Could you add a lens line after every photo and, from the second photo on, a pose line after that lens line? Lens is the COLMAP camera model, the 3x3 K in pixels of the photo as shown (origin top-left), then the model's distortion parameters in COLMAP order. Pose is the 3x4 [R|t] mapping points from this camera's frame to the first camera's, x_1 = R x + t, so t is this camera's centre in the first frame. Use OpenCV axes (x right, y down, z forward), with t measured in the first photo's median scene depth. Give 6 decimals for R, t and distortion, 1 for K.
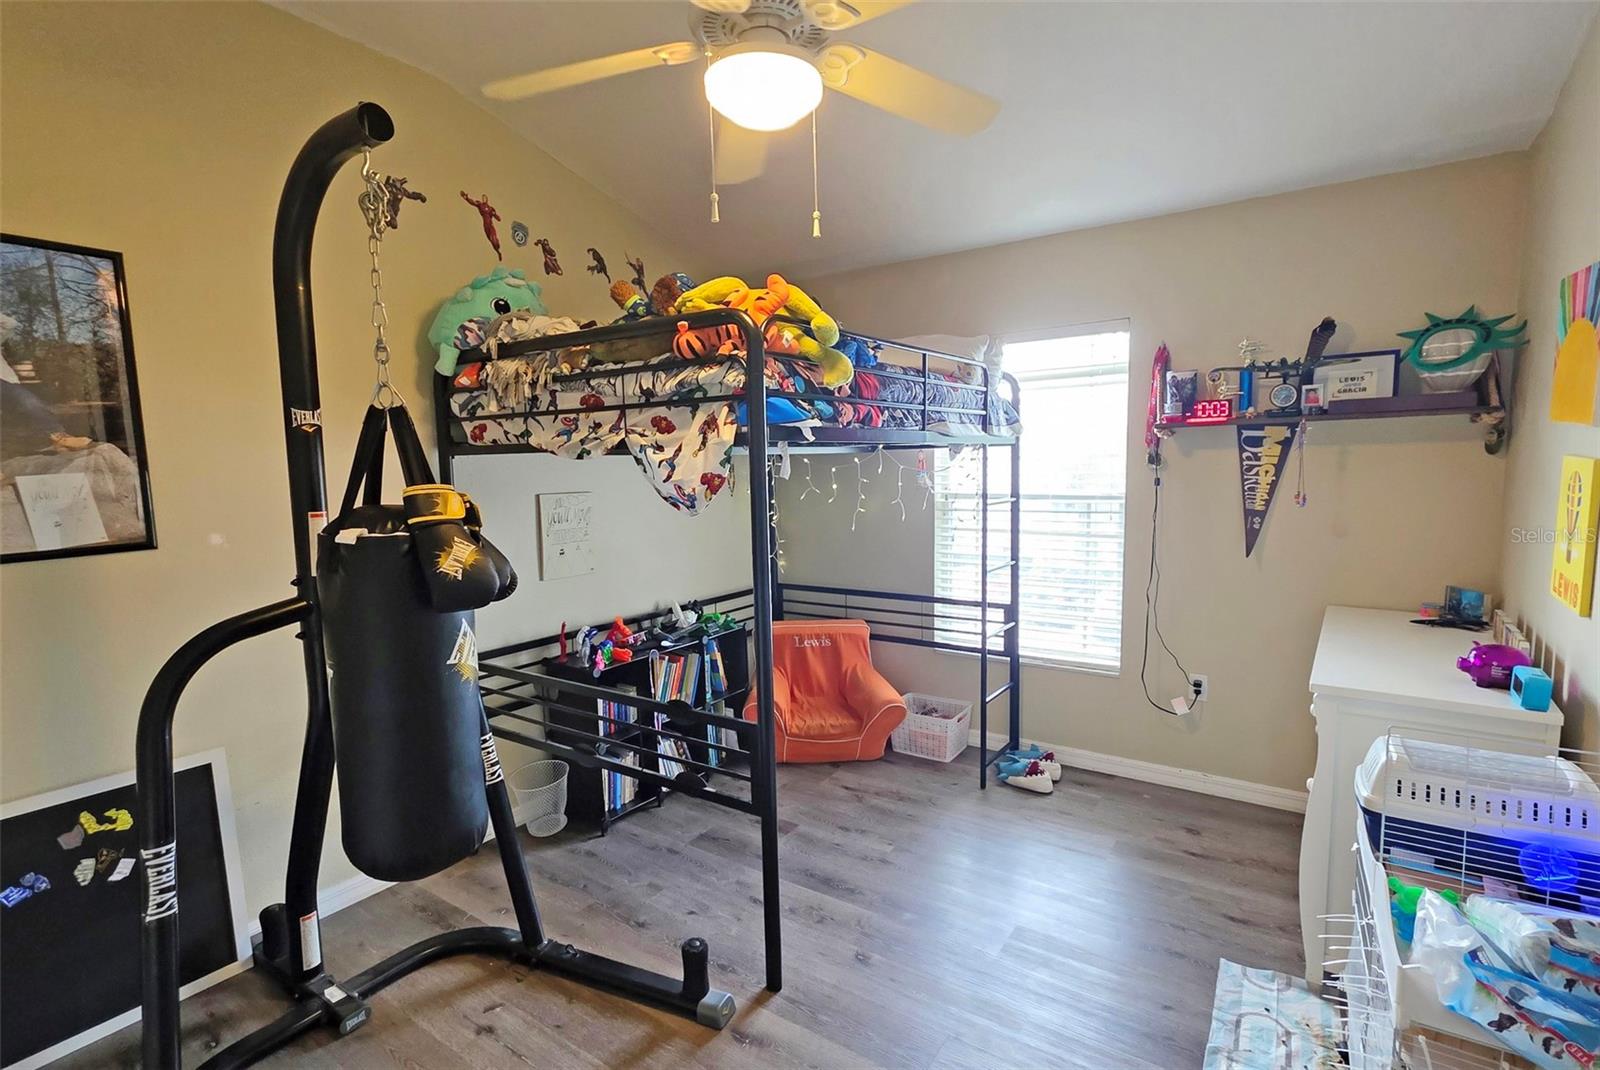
lens RADIAL K [[756.8, 0, 804.4], [0, 756.8, 532.6], [0, 0, 1]] dist [-0.001183, 0.000173]
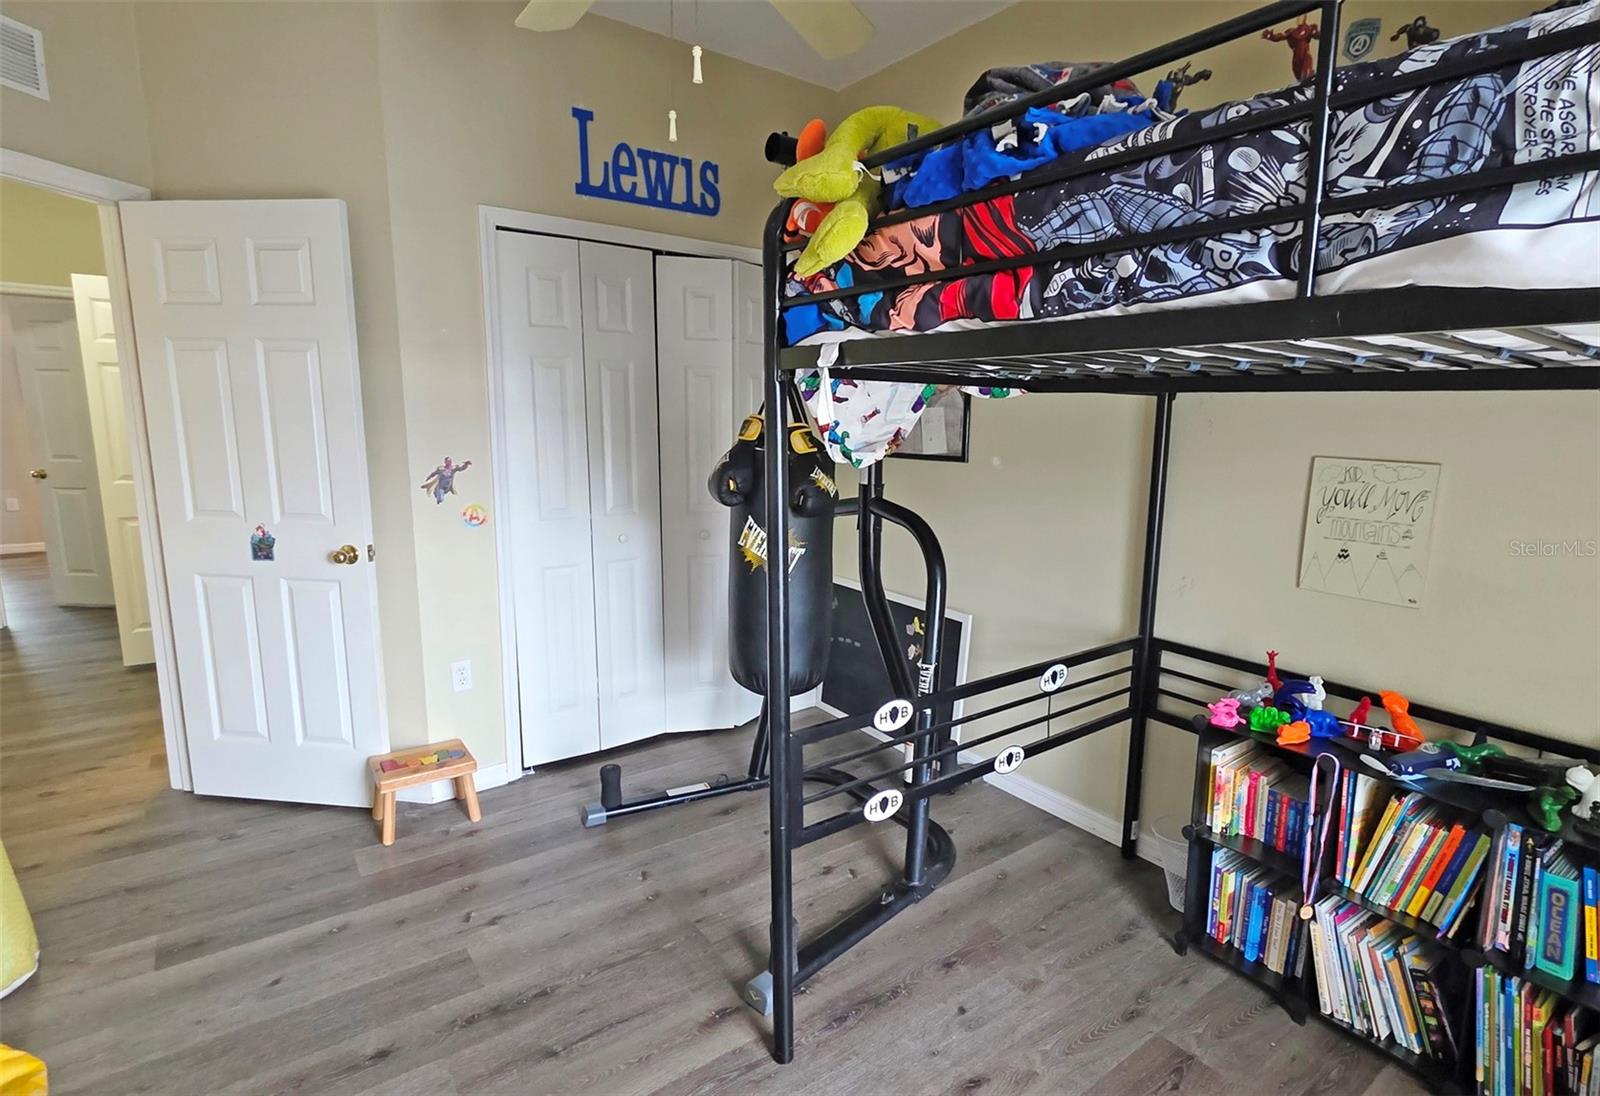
lens RADIAL K [[790.3, 0, 804.1], [0, 790.3, 544.6], [0, 0, 1]] dist [-0.001338, -0.000771]
pose [[-0.322786, 0.168108, -0.931423, 0.651526], [-0.103033, 0.972011, 0.211139, -0.111549], [0.940847, 0.164120, -0.296431, 1.190668]]
